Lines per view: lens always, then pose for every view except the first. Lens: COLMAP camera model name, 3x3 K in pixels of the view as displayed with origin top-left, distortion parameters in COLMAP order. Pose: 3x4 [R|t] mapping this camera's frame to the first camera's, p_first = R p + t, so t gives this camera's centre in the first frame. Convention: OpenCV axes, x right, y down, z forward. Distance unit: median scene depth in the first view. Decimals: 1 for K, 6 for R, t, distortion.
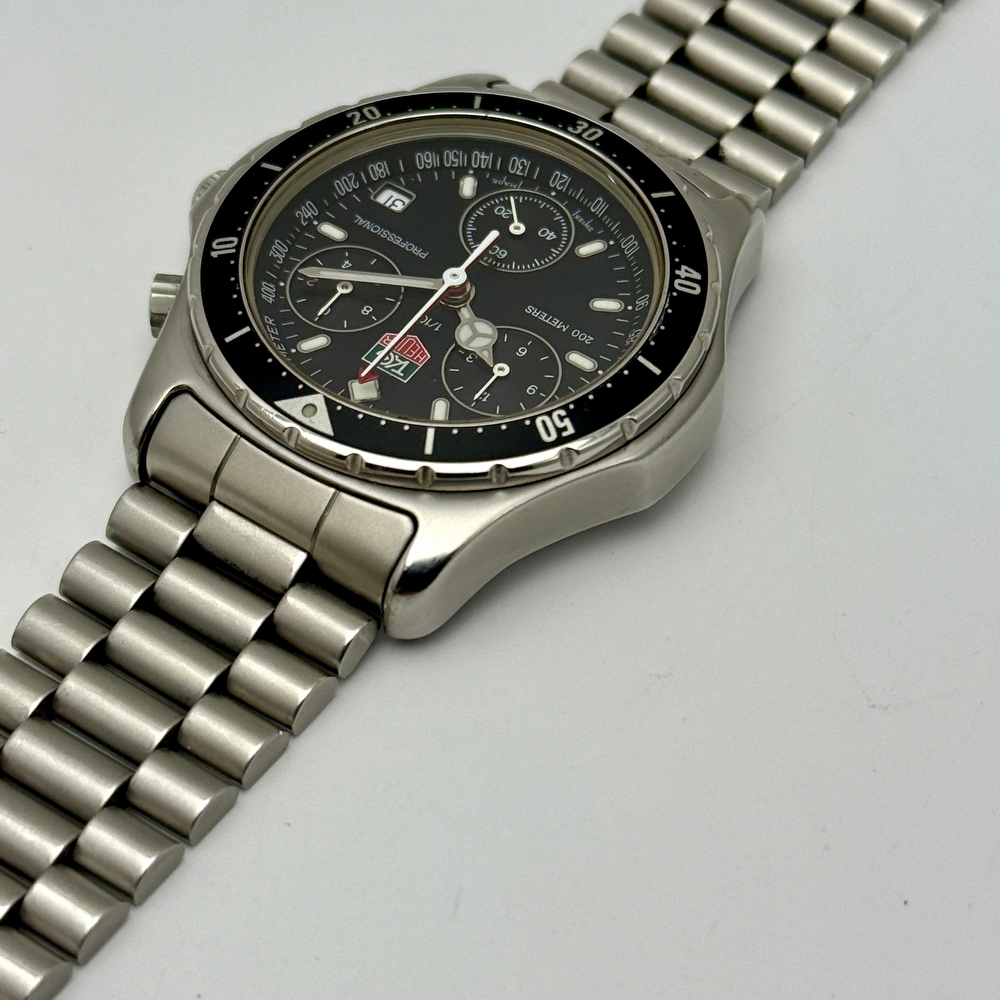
lens RADIAL K [[2778.8, 0, 498.2], [0, 2778.8, 458.5], [0, 0, 1]] dist [0.073226, -0.272245]
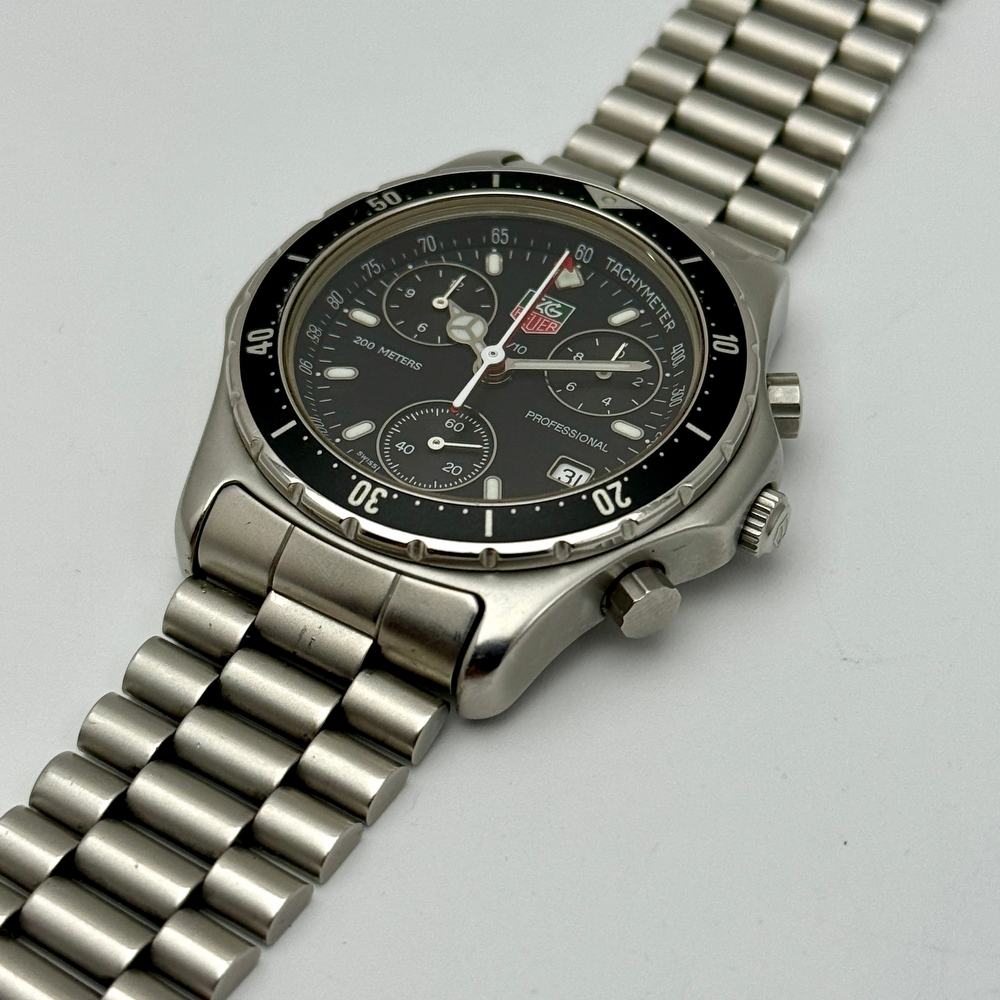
lens RADIAL K [[2778.8, 0, 498.2], [0, 2778.8, 458.5], [0, 0, 1]] dist [0.073226, -0.272245]
pose [[-0.996893, 0.061224, -0.049564, 0.034486], [-0.059551, -0.173888, 0.982963, -1.060208], [0.051563, 0.982860, 0.176993, 0.863537]]
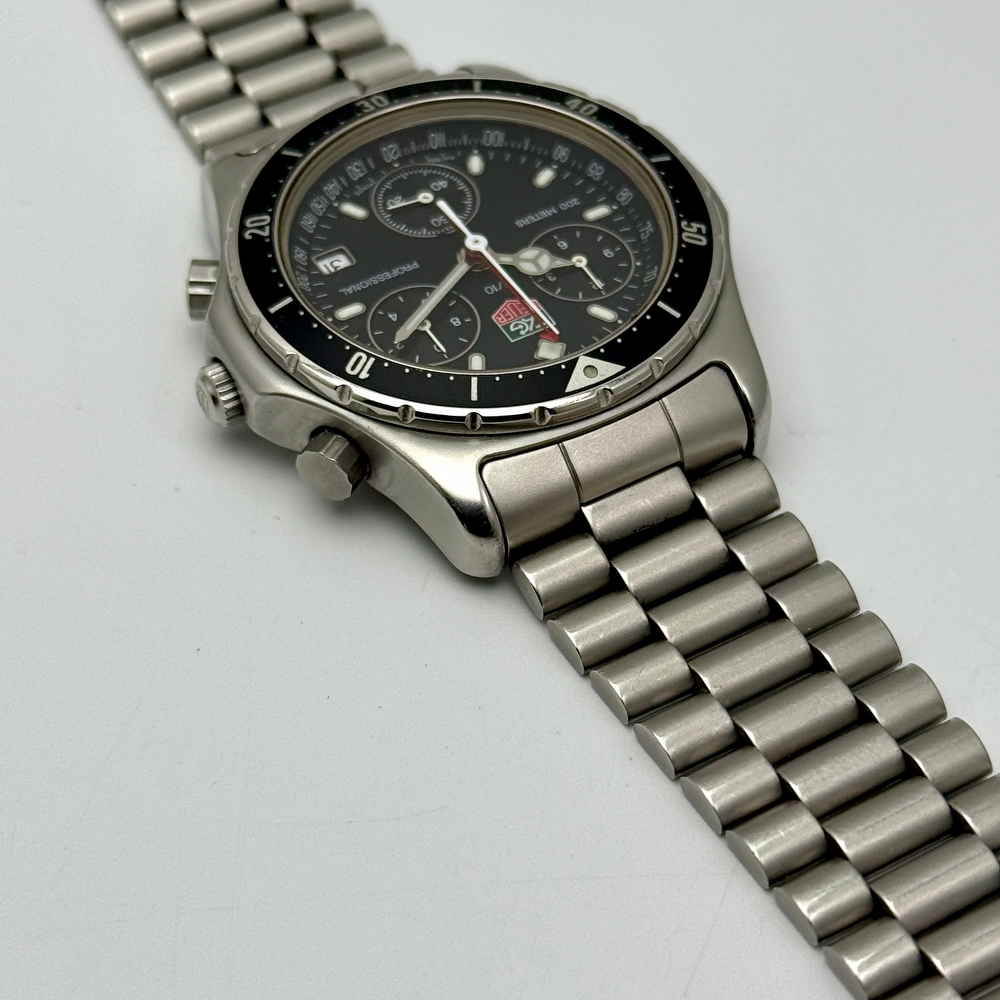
lens RADIAL K [[2778.8, 0, 498.2], [0, 2778.8, 458.5], [0, 0, 1]] dist [0.073226, -0.272245]
pose [[0.419455, -0.677475, 0.604223, -0.716433], [0.692721, 0.669052, 0.269272, -0.292971], [-0.586681, 0.305611, 0.749938, 0.220683]]
